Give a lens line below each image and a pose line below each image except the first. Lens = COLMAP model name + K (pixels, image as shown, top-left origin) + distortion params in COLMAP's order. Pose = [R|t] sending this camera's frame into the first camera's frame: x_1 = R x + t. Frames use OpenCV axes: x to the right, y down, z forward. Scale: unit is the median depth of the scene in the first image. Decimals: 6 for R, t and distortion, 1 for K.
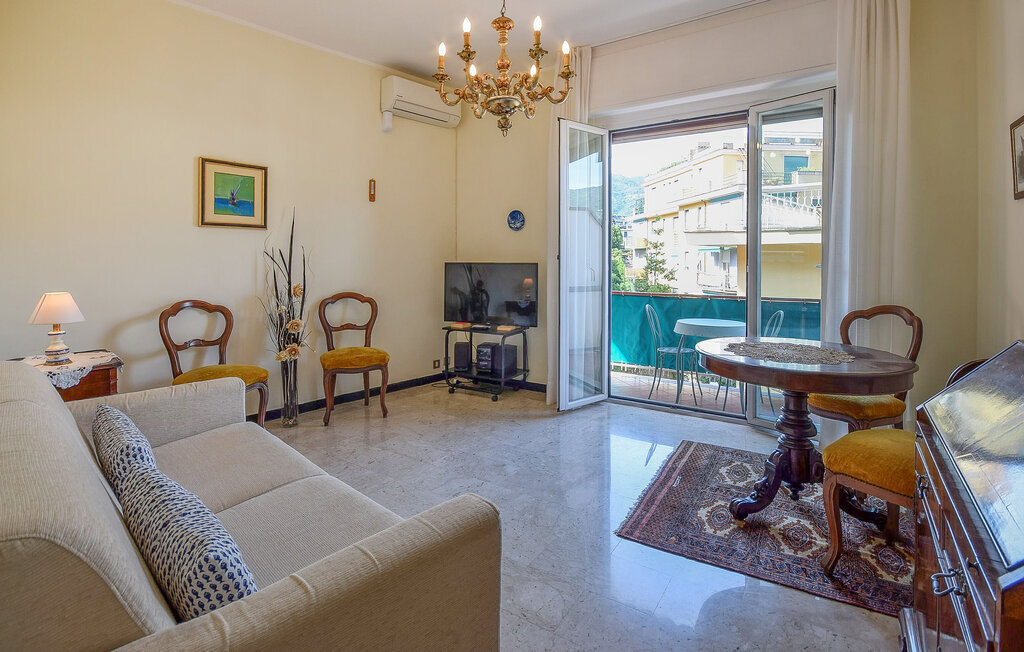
lens RADIAL K [[500.4, 0, 512.3], [0, 500.4, 259.6], [0, 0, 1]] dist [-0.001349, -0.000226]
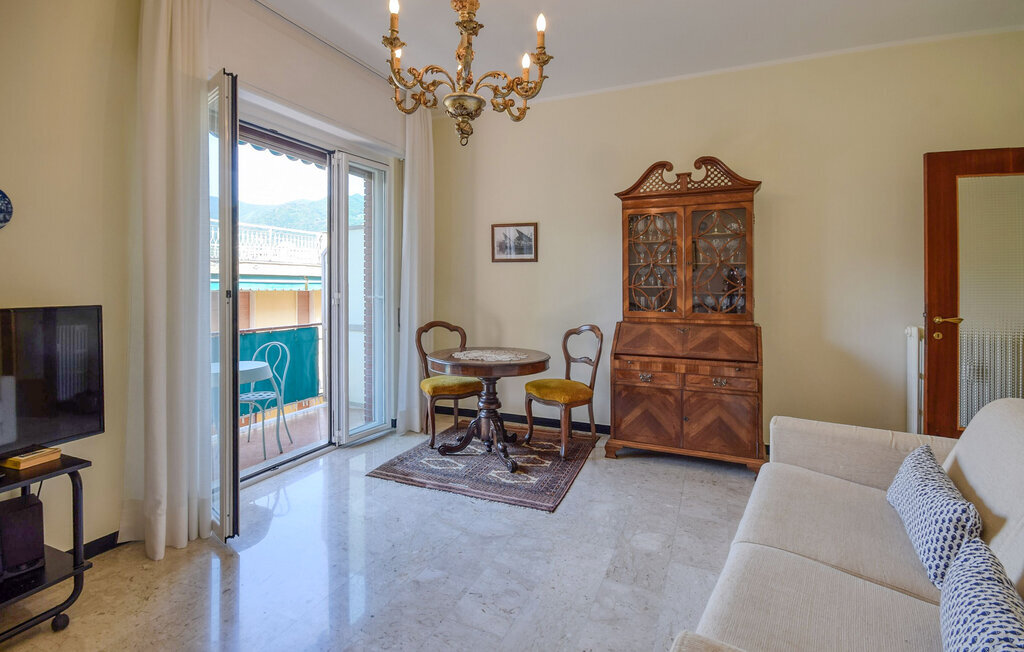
lens RADIAL K [[474.9, 0, 513.2], [0, 474.9, 285.9], [0, 0, 1]] dist [-0.001794, -0.000547]
pose [[-0.176073, -0.002318, 0.984374, -0.601158], [-0.001067, 0.999997, 0.002164, -0.018571], [-0.984377, -0.000669, -0.176075, 0.818511]]
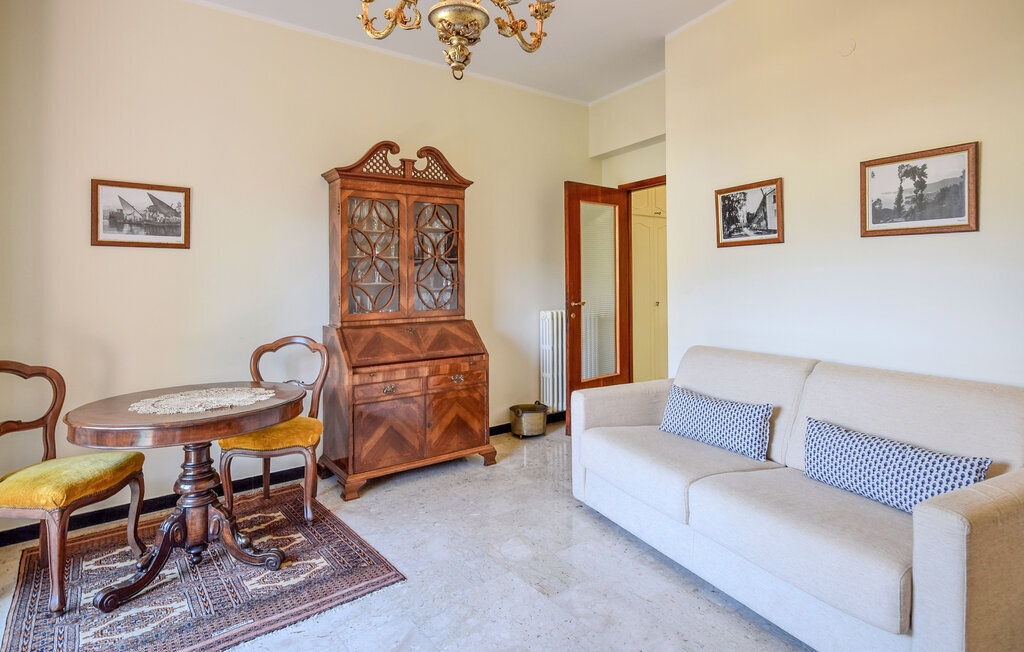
lens RADIAL K [[533.9, 0, 511.6], [0, 533.9, 274.3], [0, 0, 1]] dist [-0.022139, 0.019778]
pose [[-0.940489, 0.019243, 0.339280, -0.216056], [0.015715, 0.999790, -0.013143, -0.015120], [-0.339461, -0.007029, -0.940594, 1.186680]]
